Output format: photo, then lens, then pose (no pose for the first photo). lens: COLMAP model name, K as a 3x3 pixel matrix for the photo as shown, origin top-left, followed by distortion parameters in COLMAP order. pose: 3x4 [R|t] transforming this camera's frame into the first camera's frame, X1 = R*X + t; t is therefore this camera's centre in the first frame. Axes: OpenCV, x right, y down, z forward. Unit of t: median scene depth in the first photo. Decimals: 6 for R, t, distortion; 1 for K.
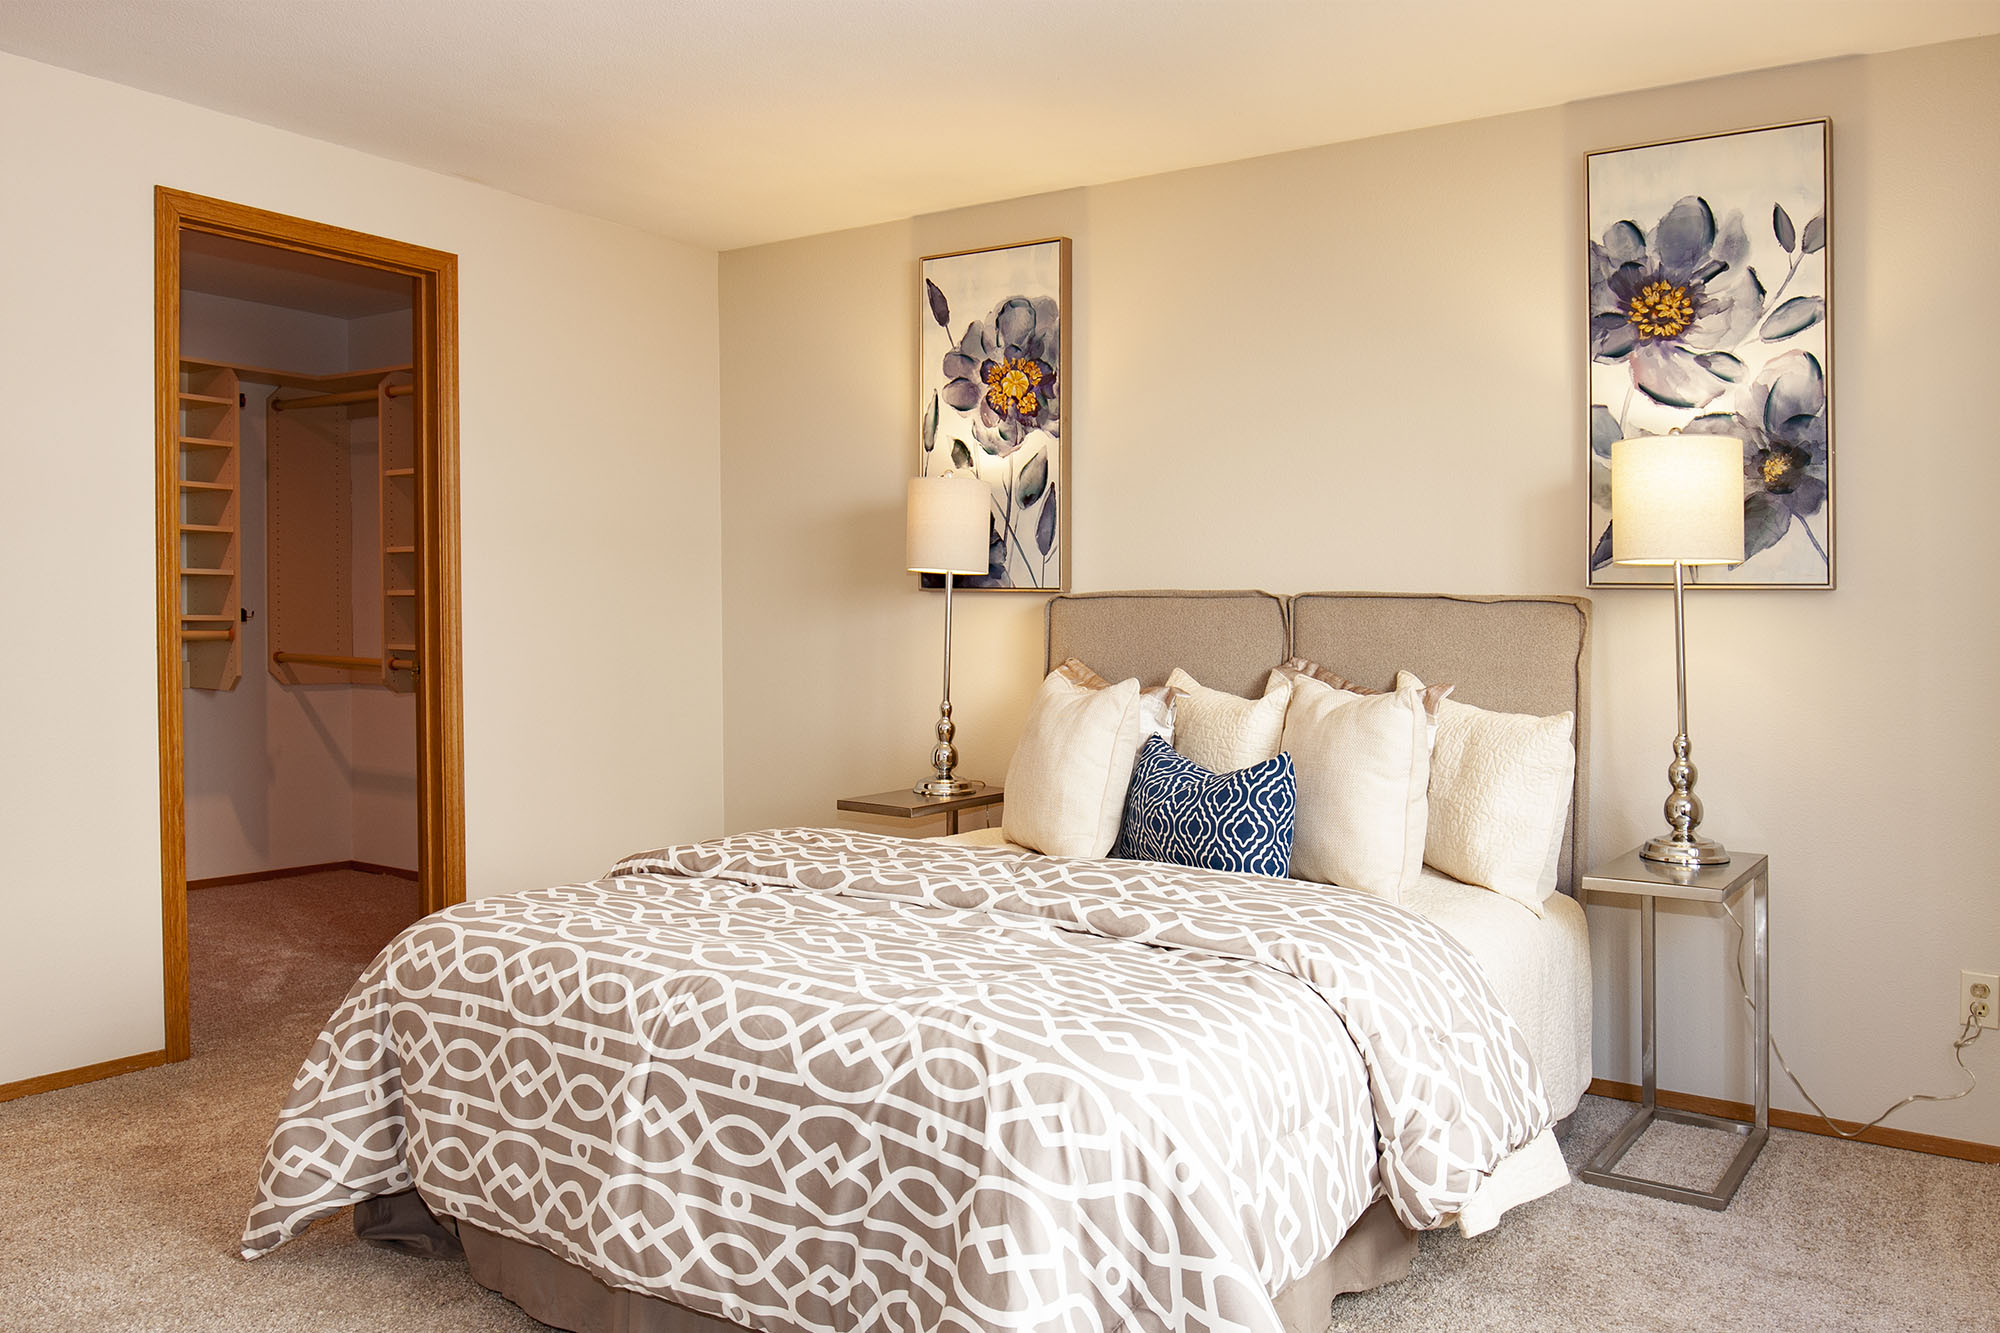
lens RADIAL K [[1507.0, 0, 998.9], [0, 1507.0, 703.0], [0, 0, 1]] dist [-0.032318, -0.001289]
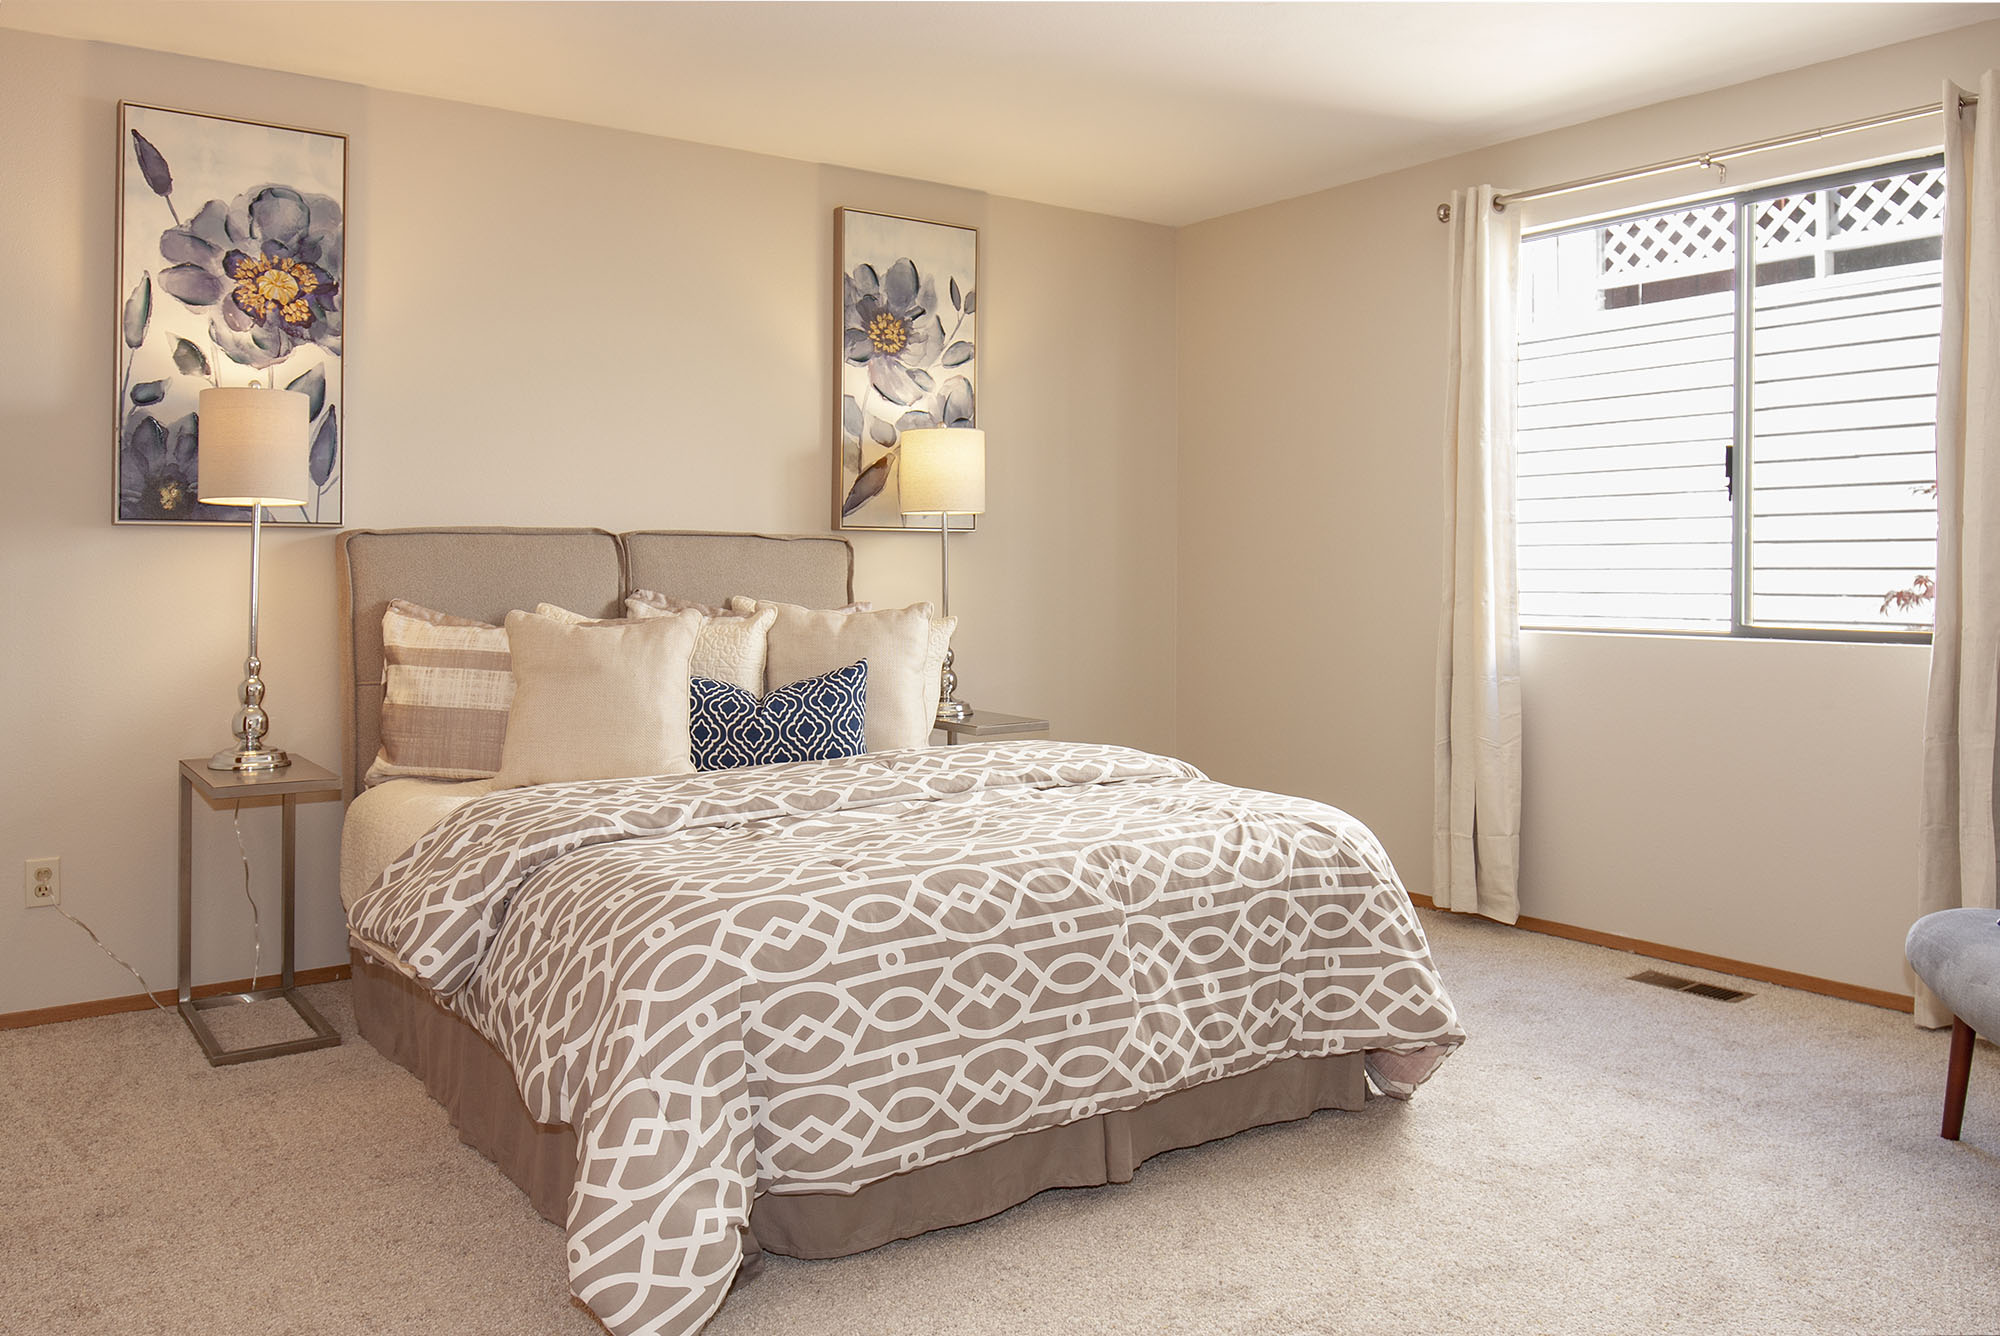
lens RADIAL K [[1507.0, 0, 998.9], [0, 1507.0, 675.6], [0, 0, 1]] dist [-0.032318, -0.001289]
pose [[0.333689, -0.081325, 0.939169, -0.886802], [0.058276, 0.996146, 0.065553, -0.027551], [-0.940880, 0.032856, 0.337142, 0.430941]]
